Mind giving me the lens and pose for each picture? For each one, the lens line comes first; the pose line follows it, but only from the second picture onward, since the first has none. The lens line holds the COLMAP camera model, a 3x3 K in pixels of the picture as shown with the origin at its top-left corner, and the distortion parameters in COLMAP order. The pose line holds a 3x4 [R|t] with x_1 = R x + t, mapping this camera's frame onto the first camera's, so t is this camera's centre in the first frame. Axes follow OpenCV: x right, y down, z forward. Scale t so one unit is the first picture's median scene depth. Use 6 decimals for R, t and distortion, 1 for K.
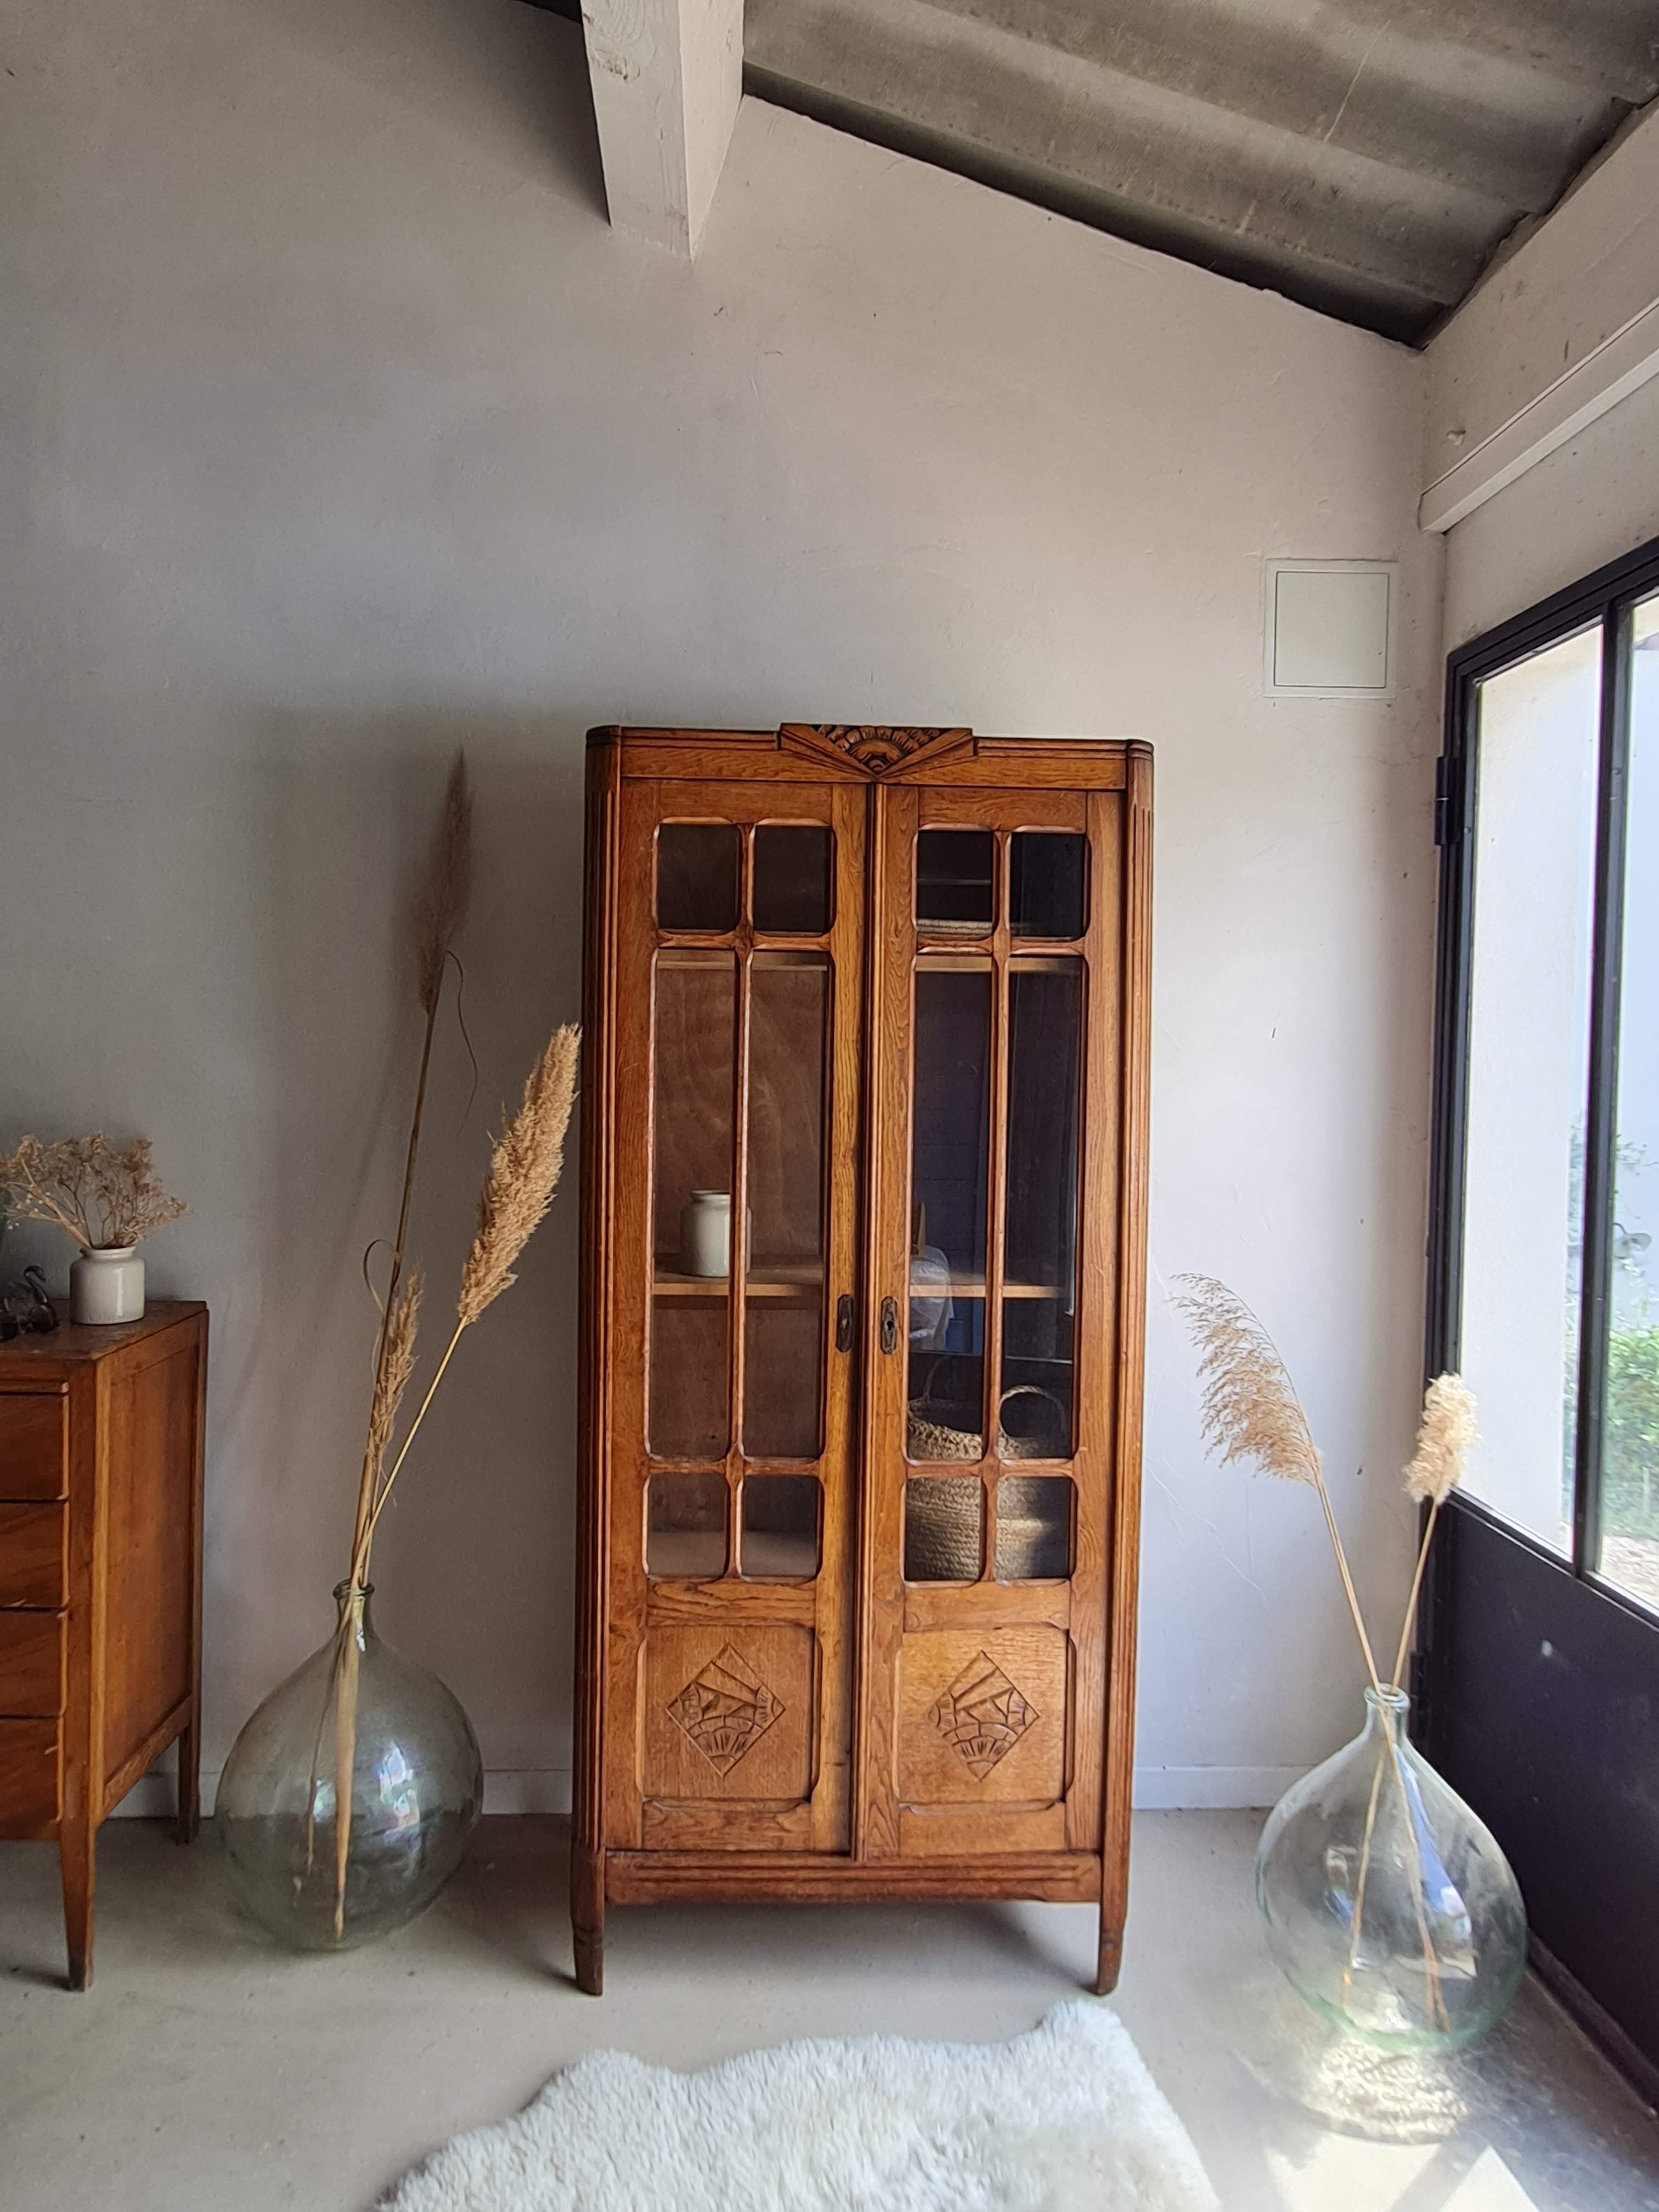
lens RADIAL K [[1362.7, 0, 783.1], [0, 1362.7, 1094.6], [0, 0, 1]] dist [-0.002315, 0.001896]
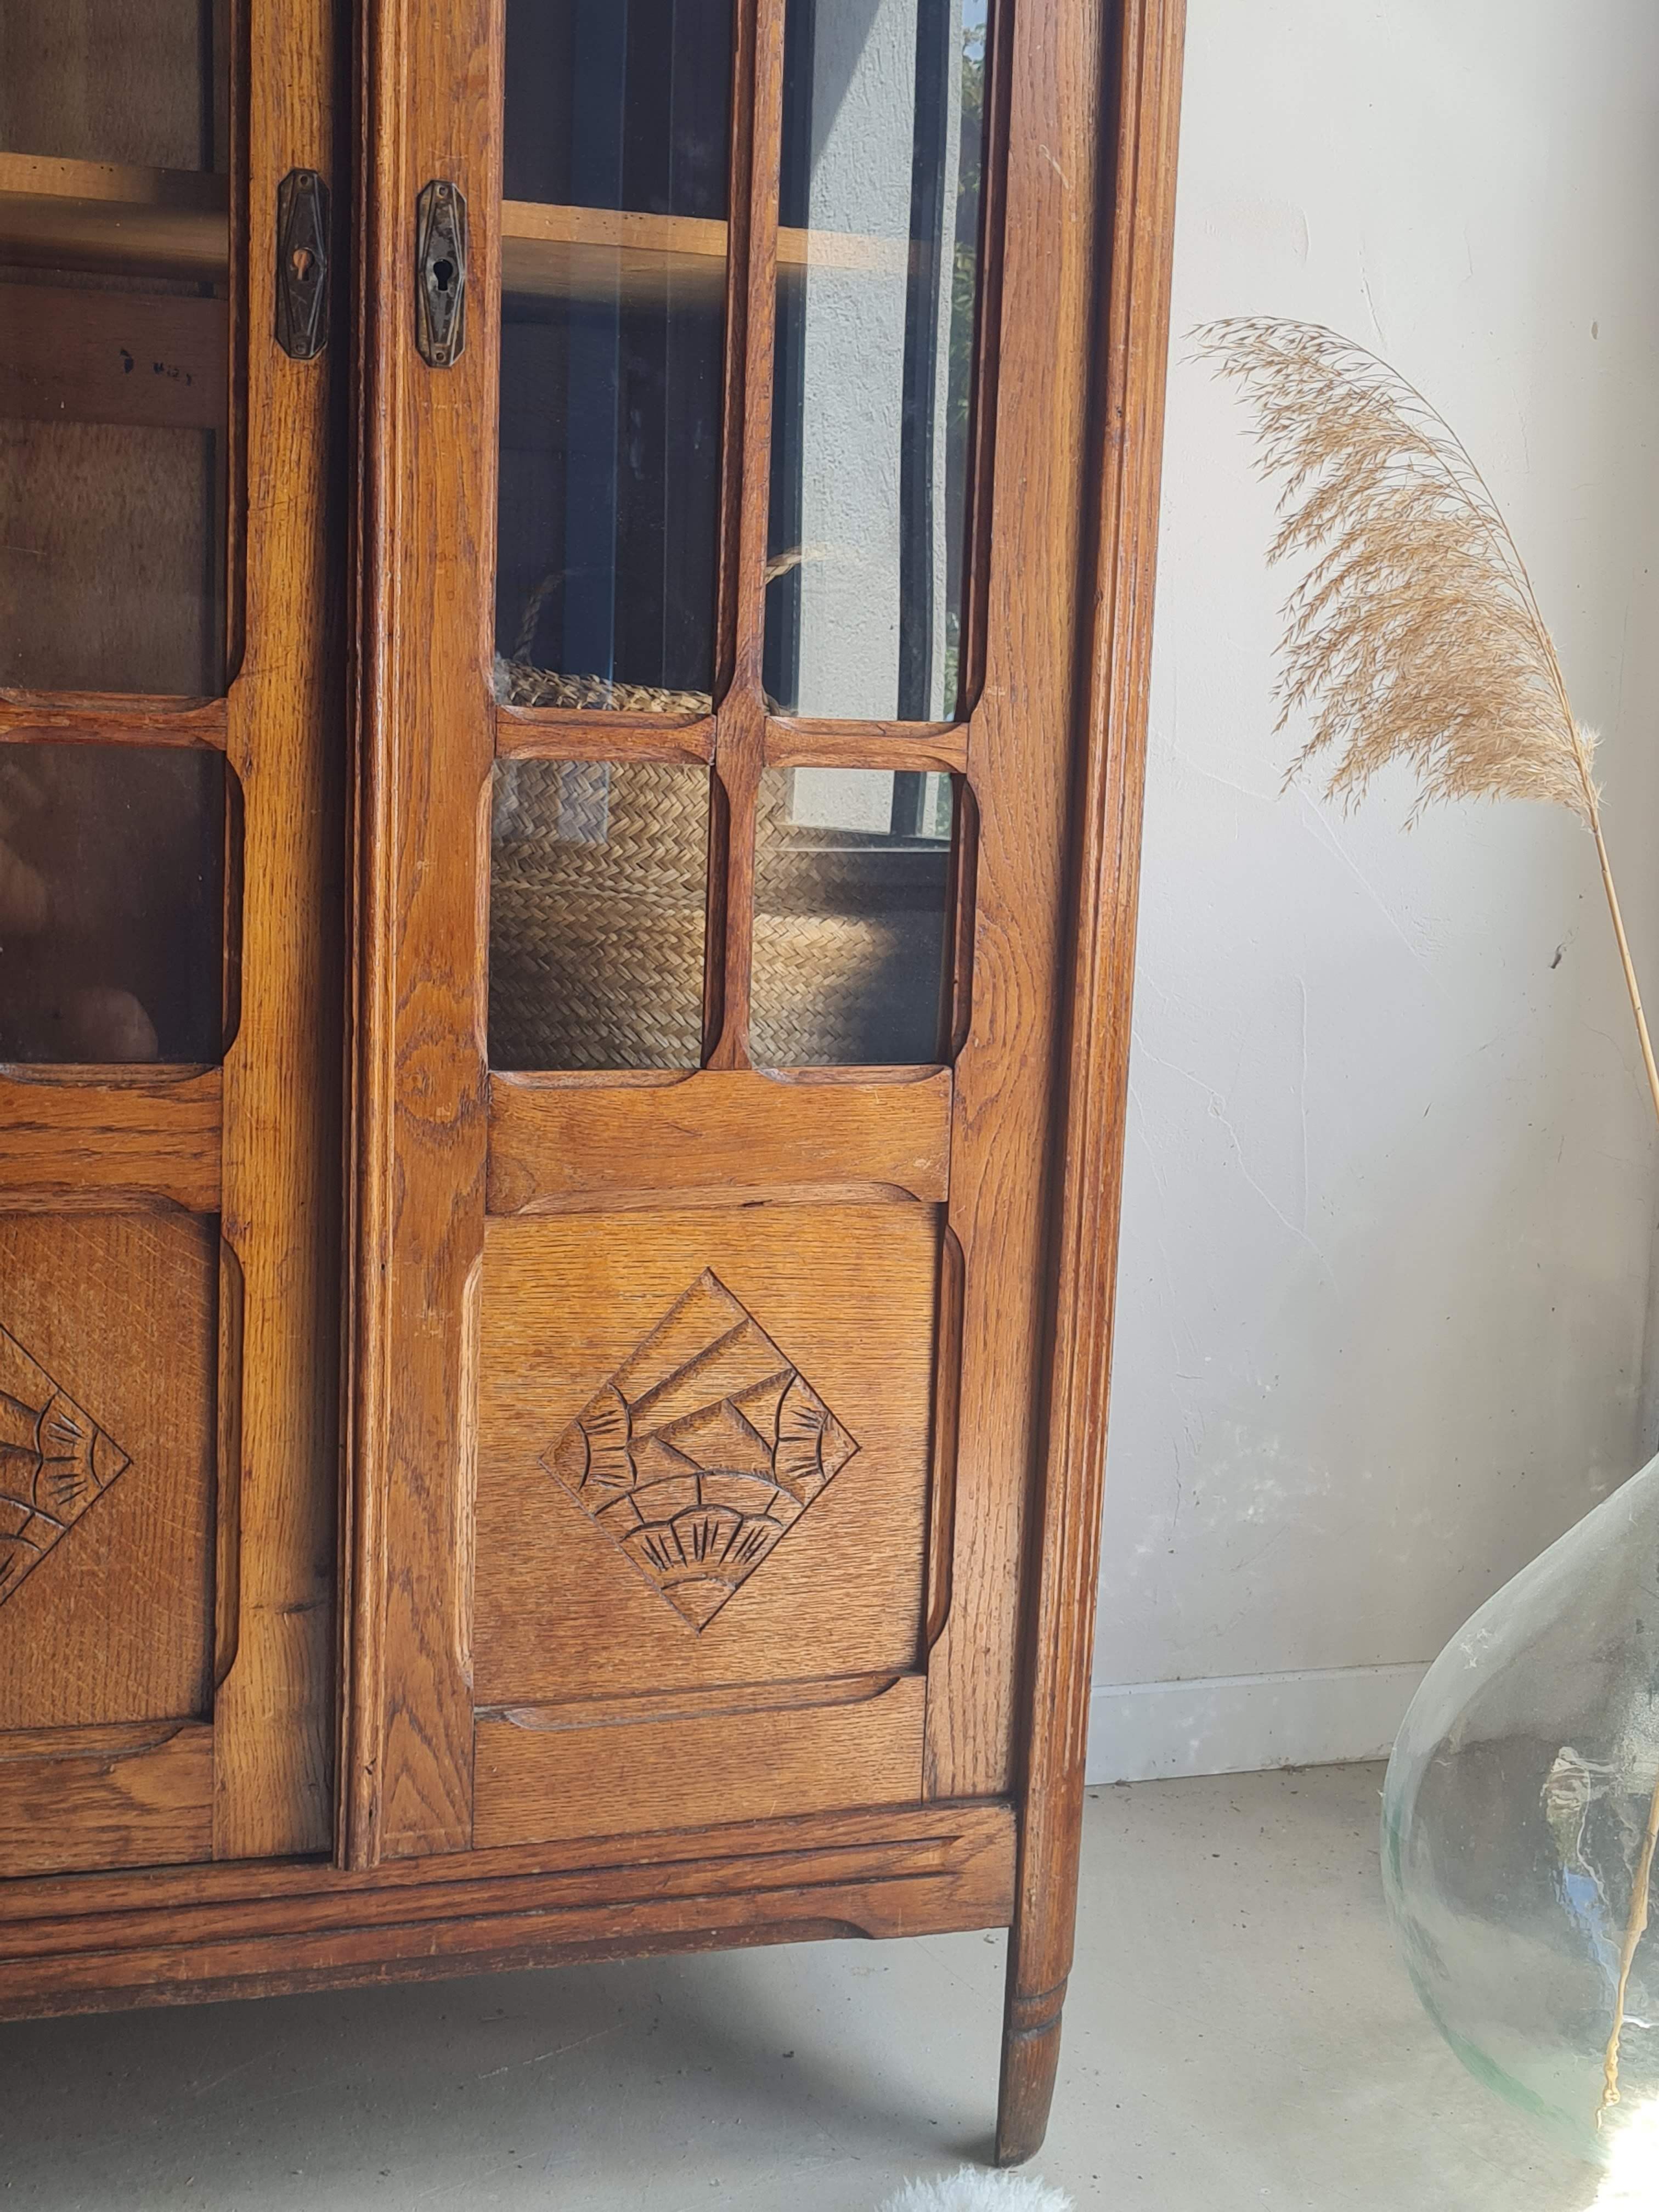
lens RADIAL K [[2795.5, 0, 825.6], [0, 2795.5, 1121.0], [0, 0, 1]] dist [0.031052, 0.000000]
pose [[0.965869, -0.019167, 0.258322, -0.010064], [-0.014819, 0.991536, 0.128980, 0.279393], [-0.258608, -0.128406, 0.957410, 0.309807]]
